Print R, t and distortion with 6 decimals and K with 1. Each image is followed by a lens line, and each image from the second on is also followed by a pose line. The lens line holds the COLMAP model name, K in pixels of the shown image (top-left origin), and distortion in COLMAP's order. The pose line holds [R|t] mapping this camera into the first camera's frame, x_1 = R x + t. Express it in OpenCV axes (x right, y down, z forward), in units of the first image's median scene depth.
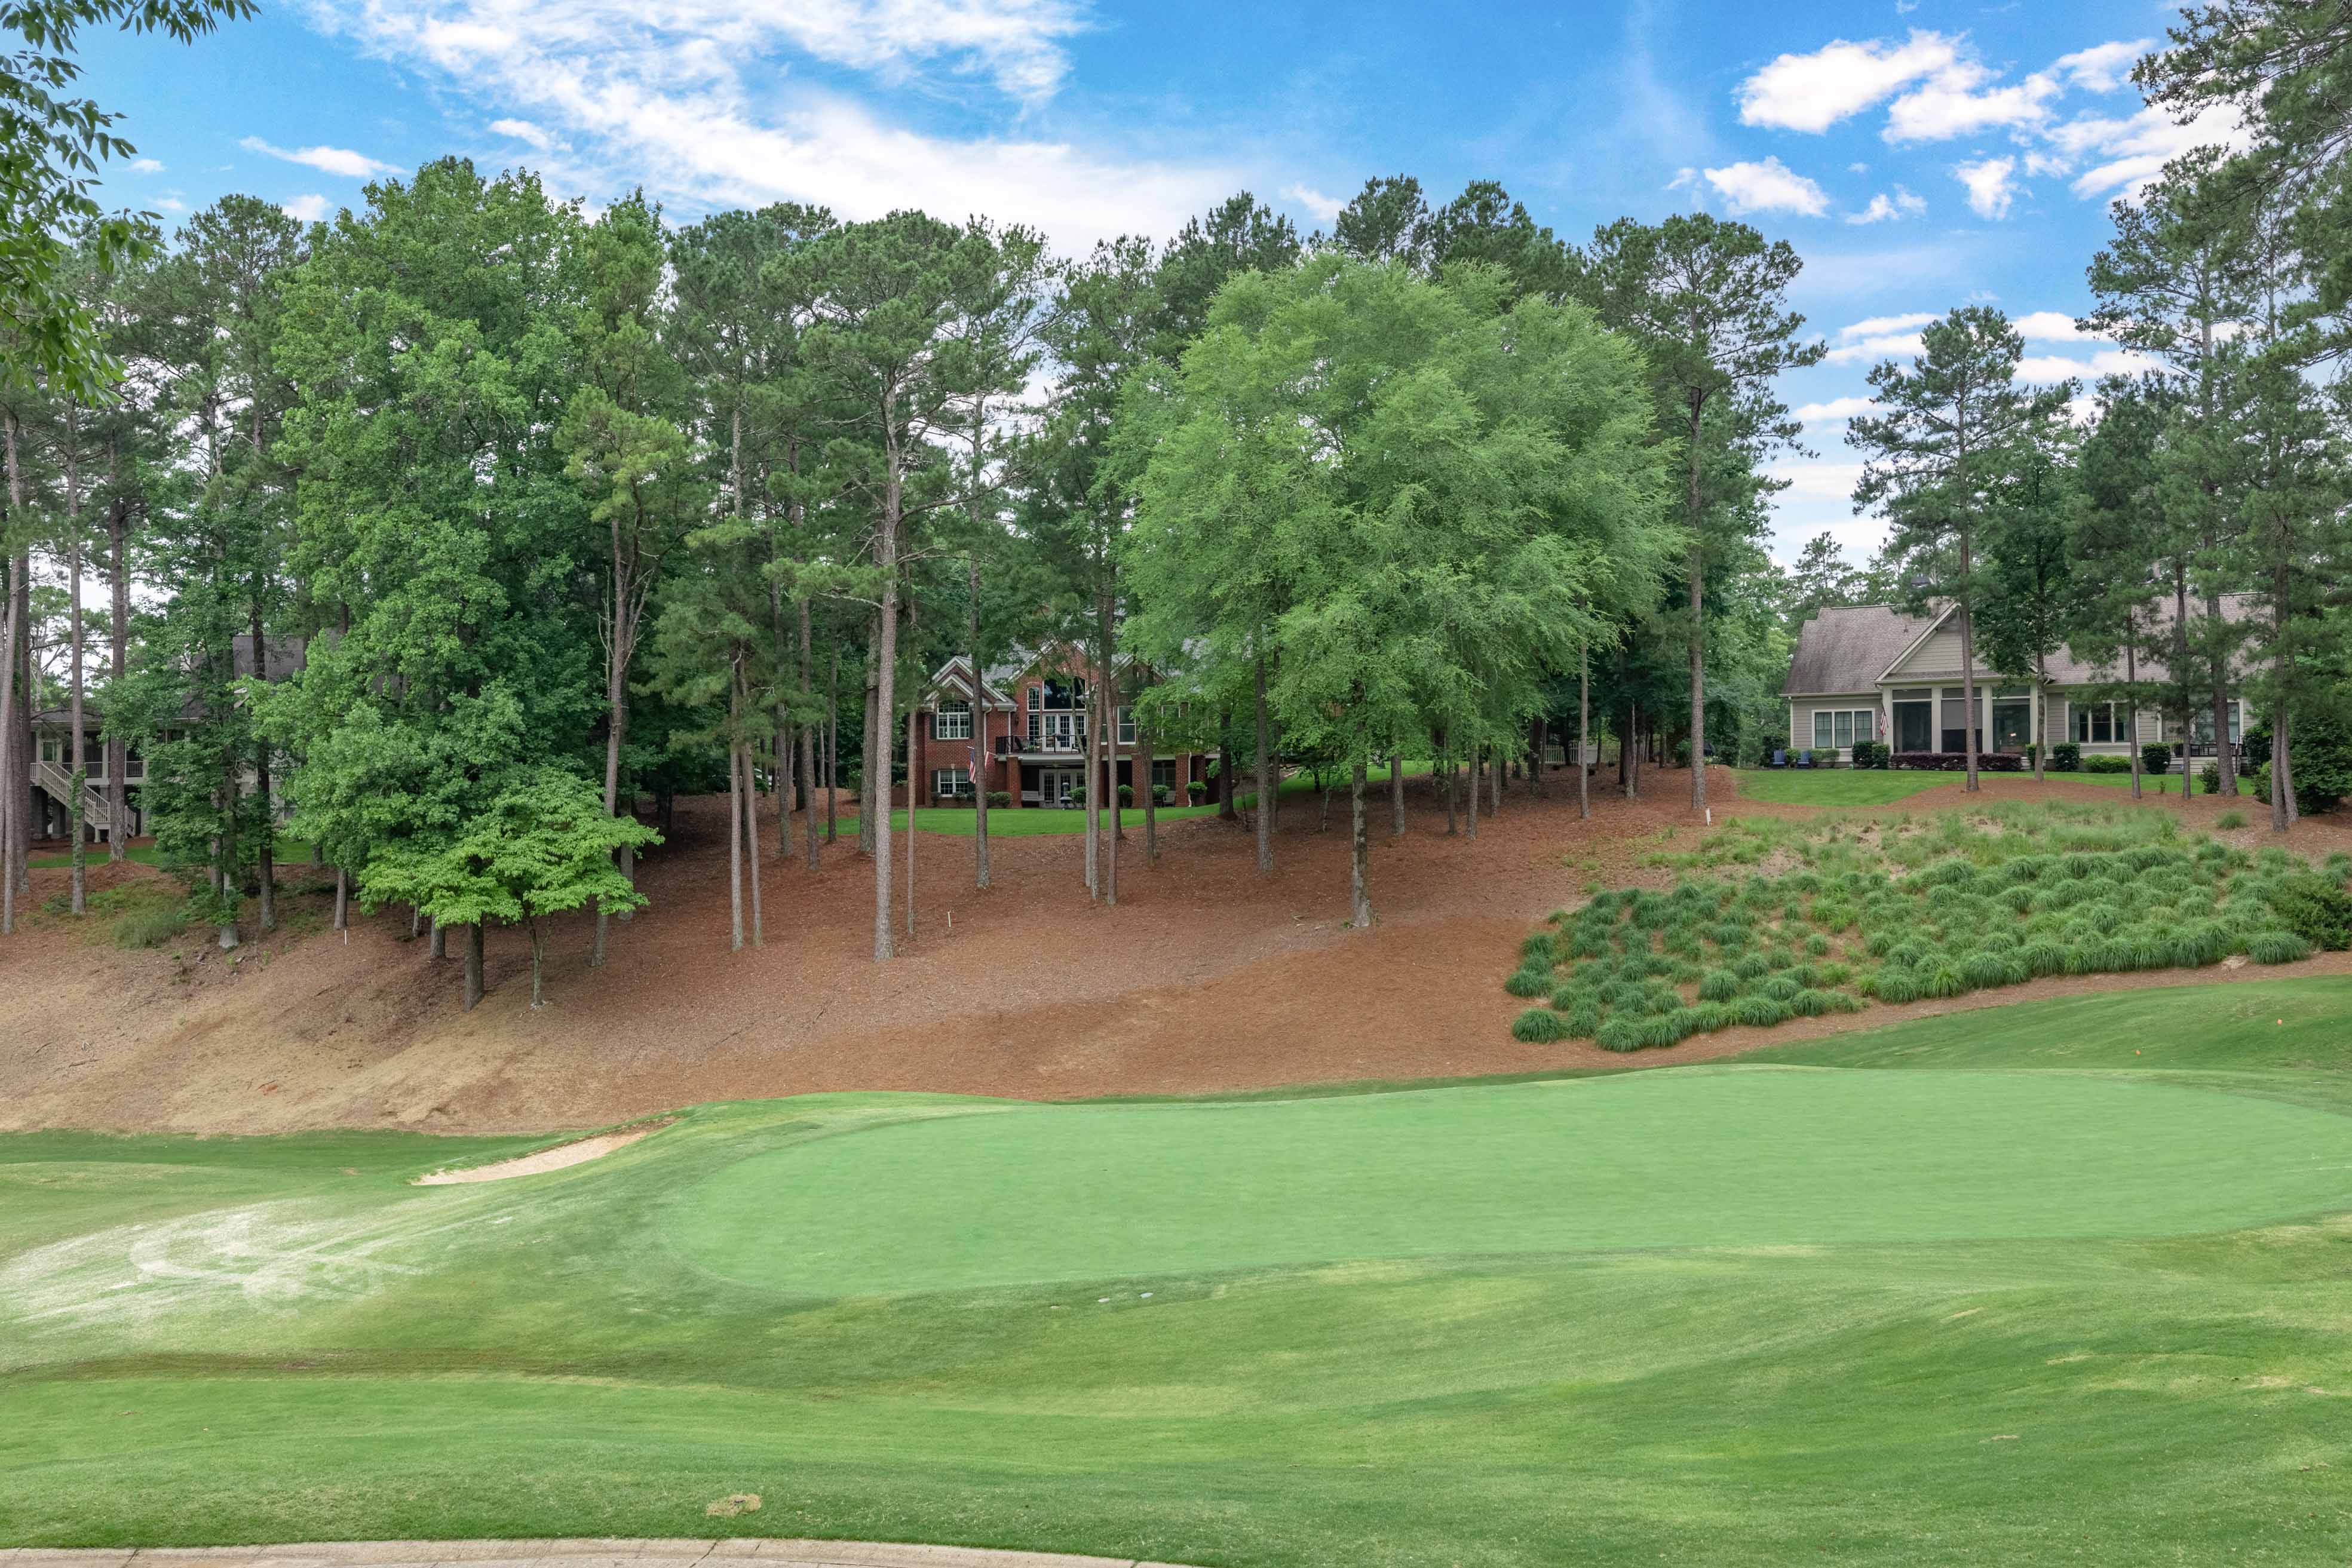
lens RADIAL K [[1957.7, 0, 1177.6], [0, 1957.7, 775.4], [0, 0, 1]] dist [0.005451, -0.011141]
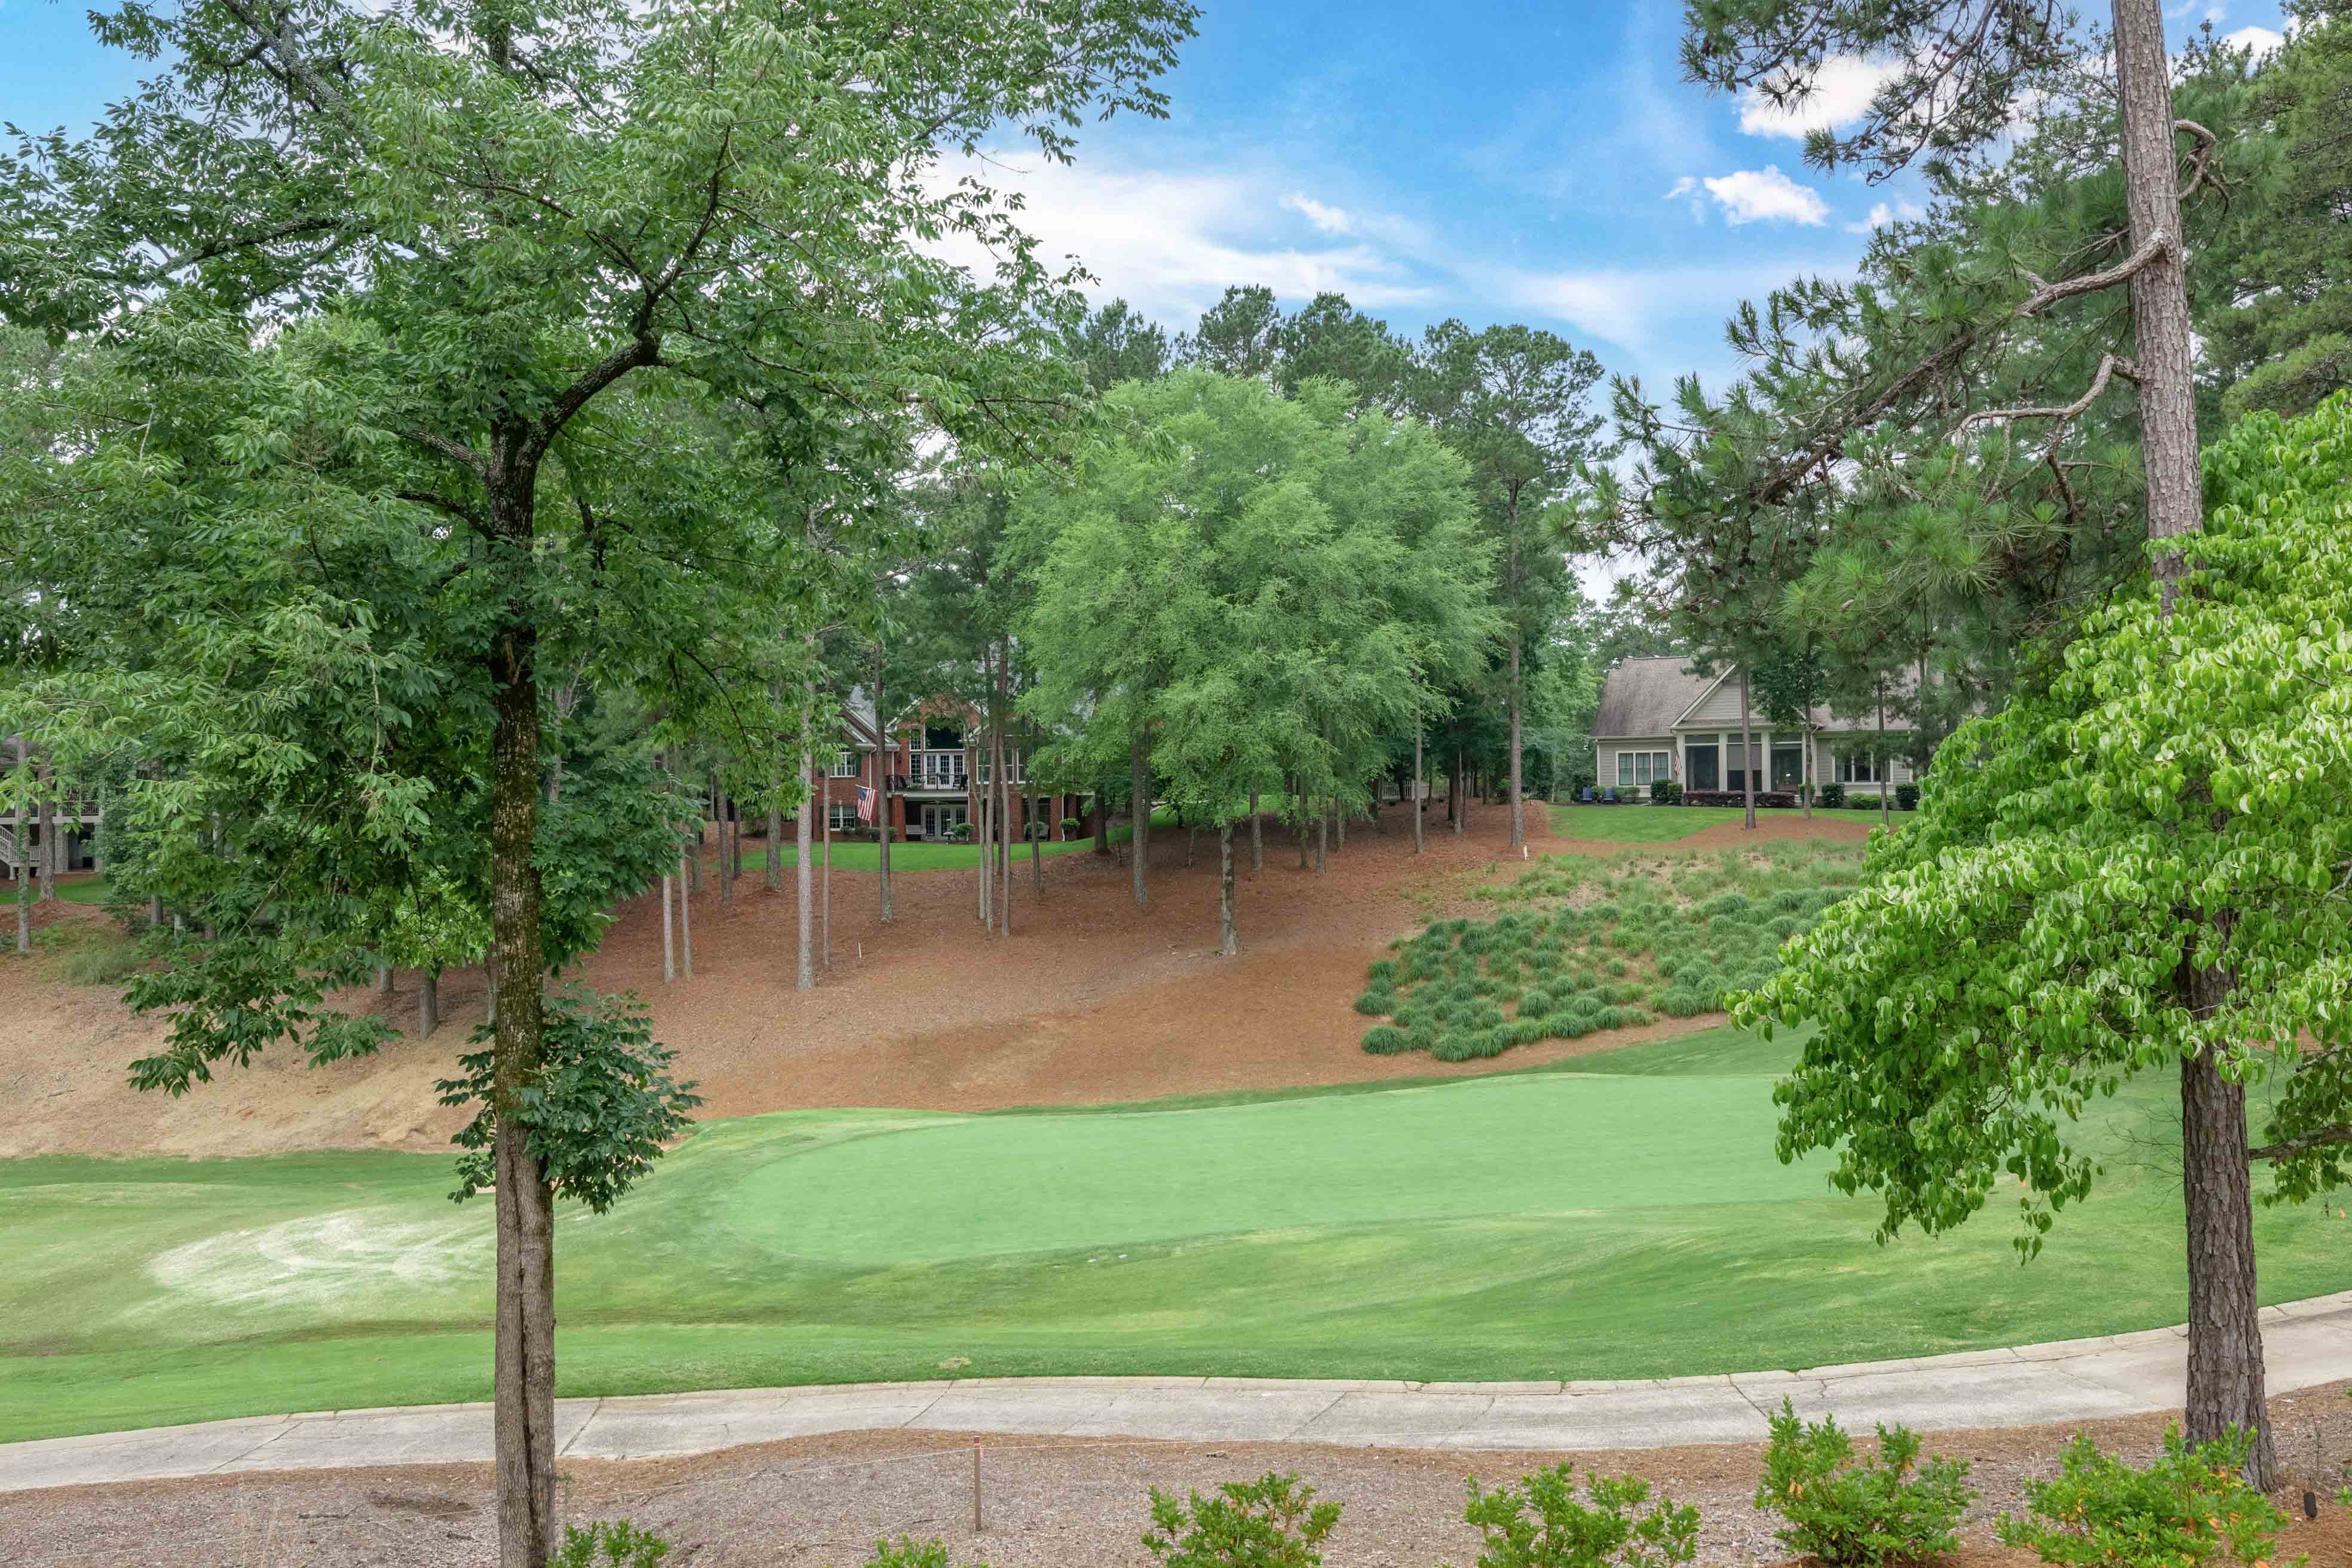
lens RADIAL K [[1957.7, 0, 1177.6], [0, 1957.7, 775.4], [0, 0, 1]] dist [0.005451, -0.011141]
pose [[0.996148, -0.002886, 0.087635, -0.034215], [0.003064, 0.999994, -0.001894, -0.024327], [-0.087629, 0.002155, 0.996151, -0.131160]]
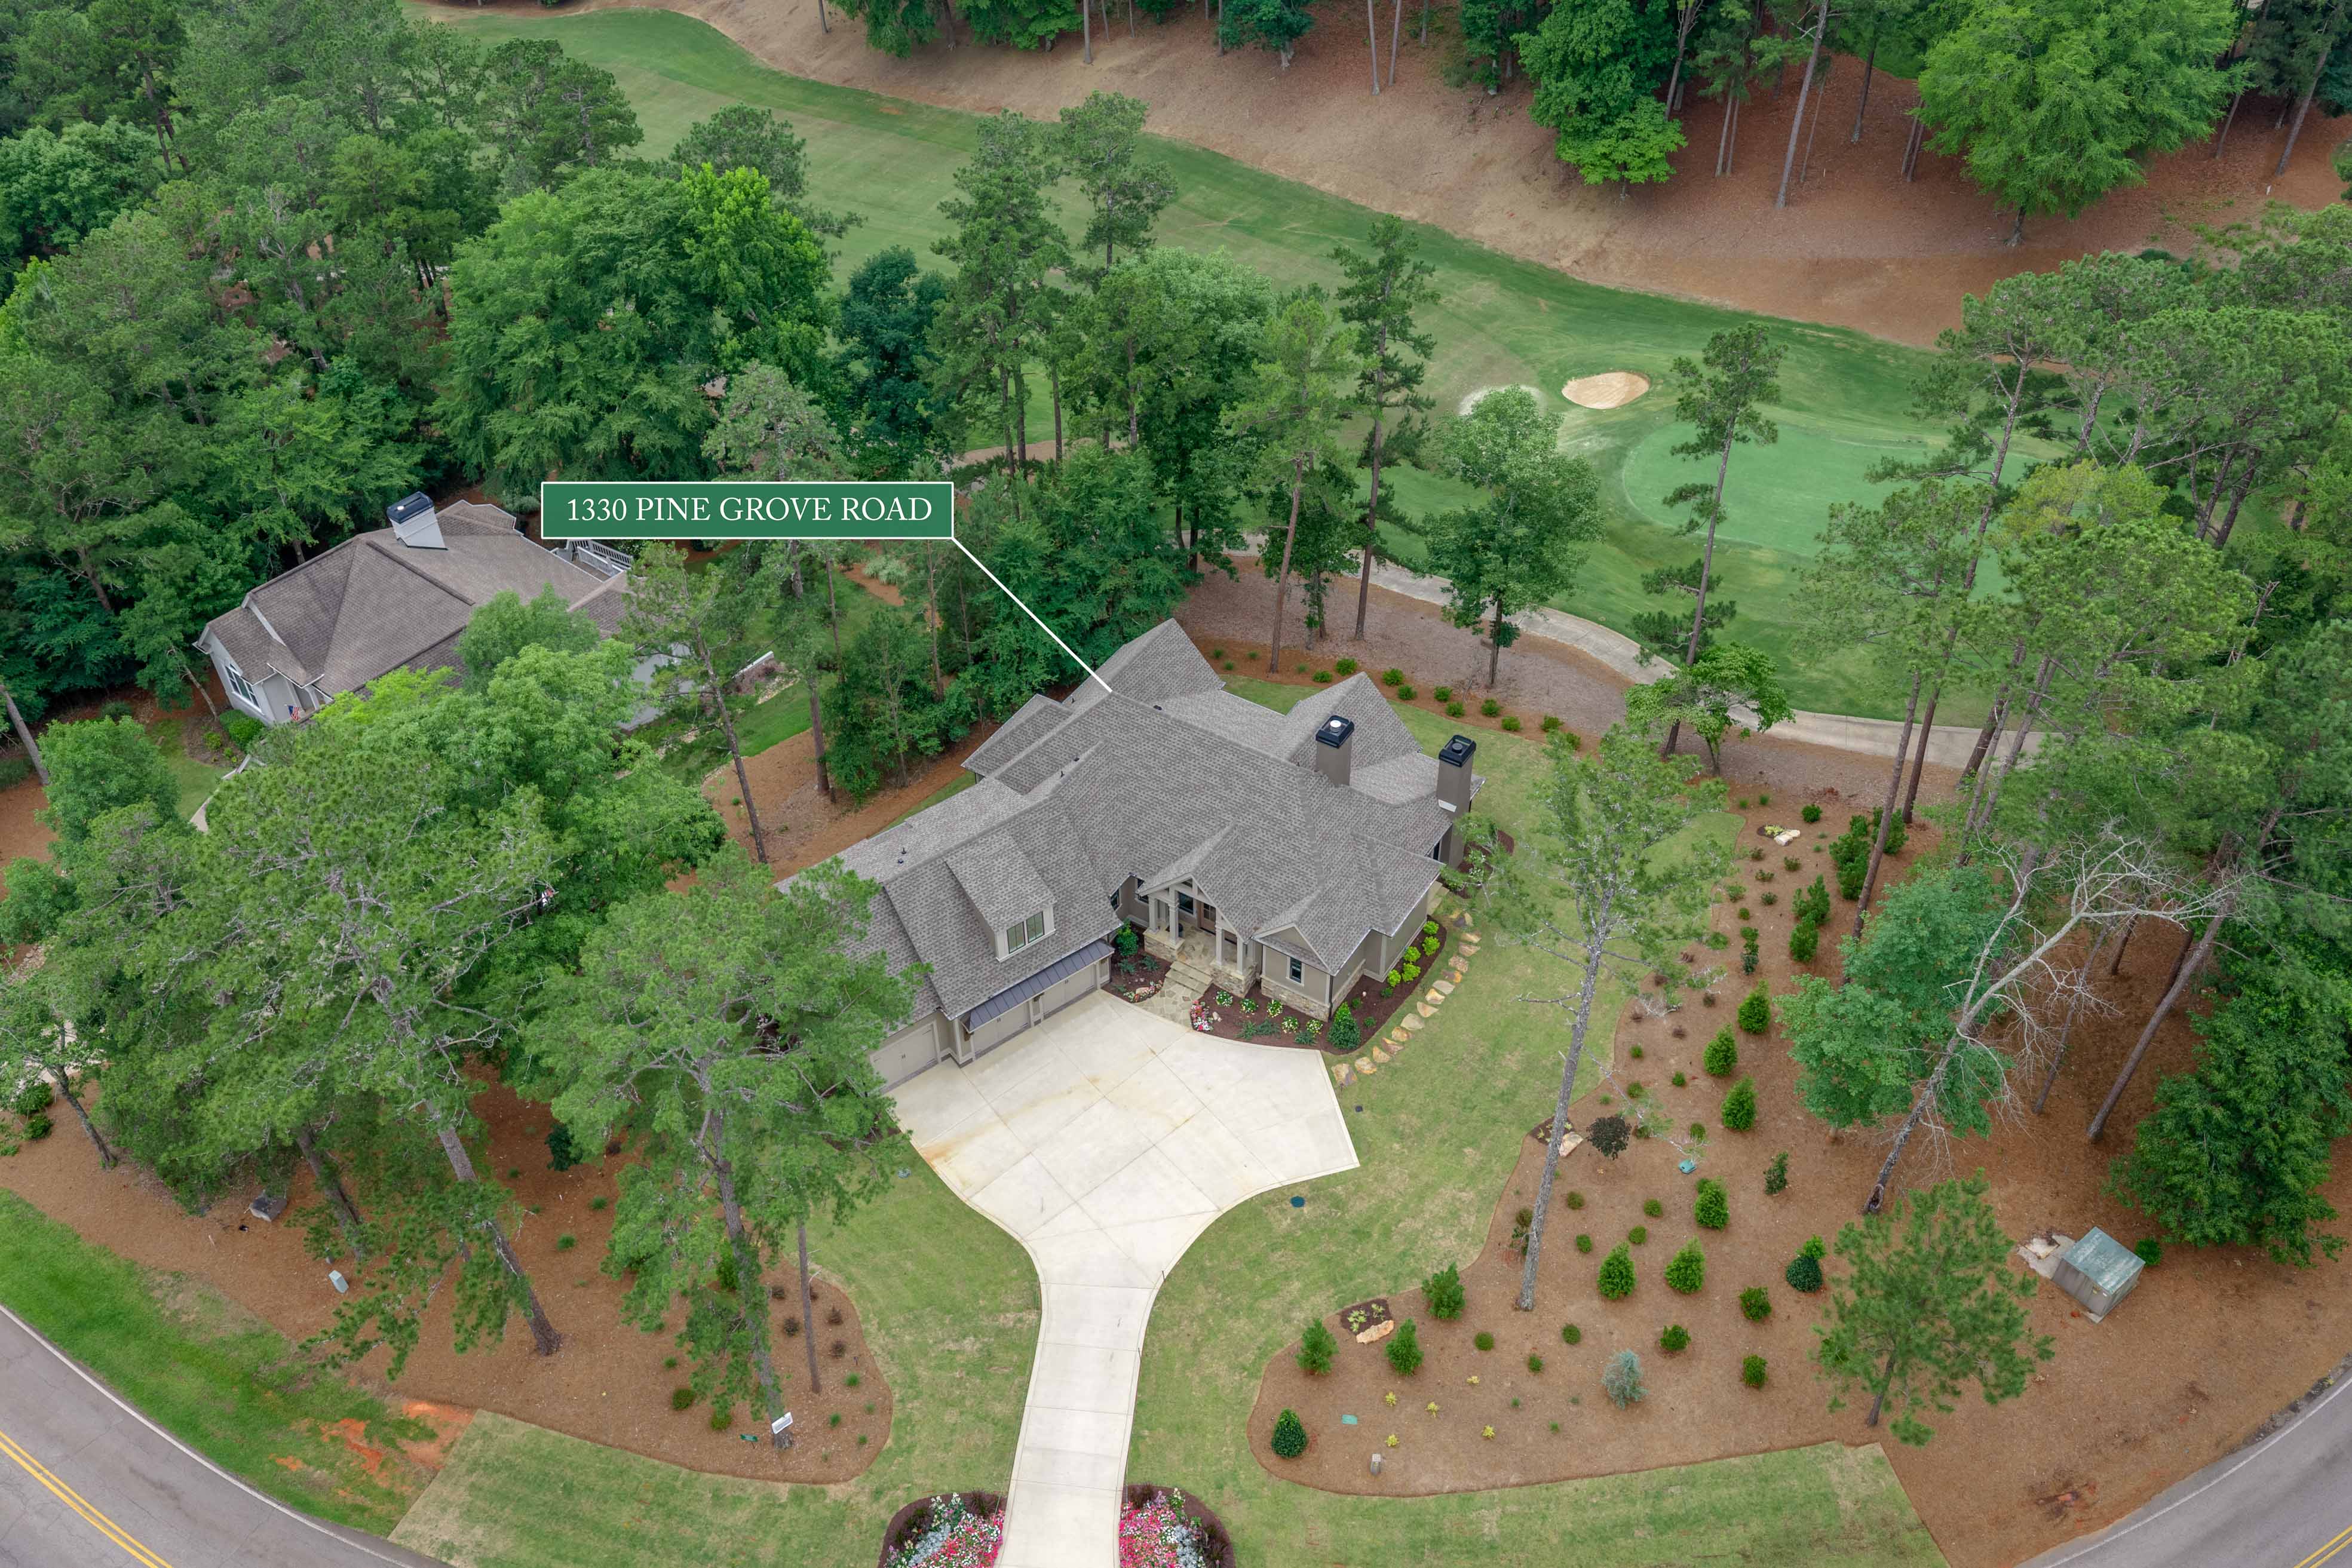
lens RADIAL K [[1949.9, 0, 1176.3], [0, 1949.9, 779.0], [0, 0, 1]] dist [0.009329, -0.015237]
pose [[0.862099, 0.333347, -0.381662, 0.290668], [0.018093, 0.732442, 0.680589, -0.871503], [0.506417, -0.593640, 0.625406, -0.995160]]
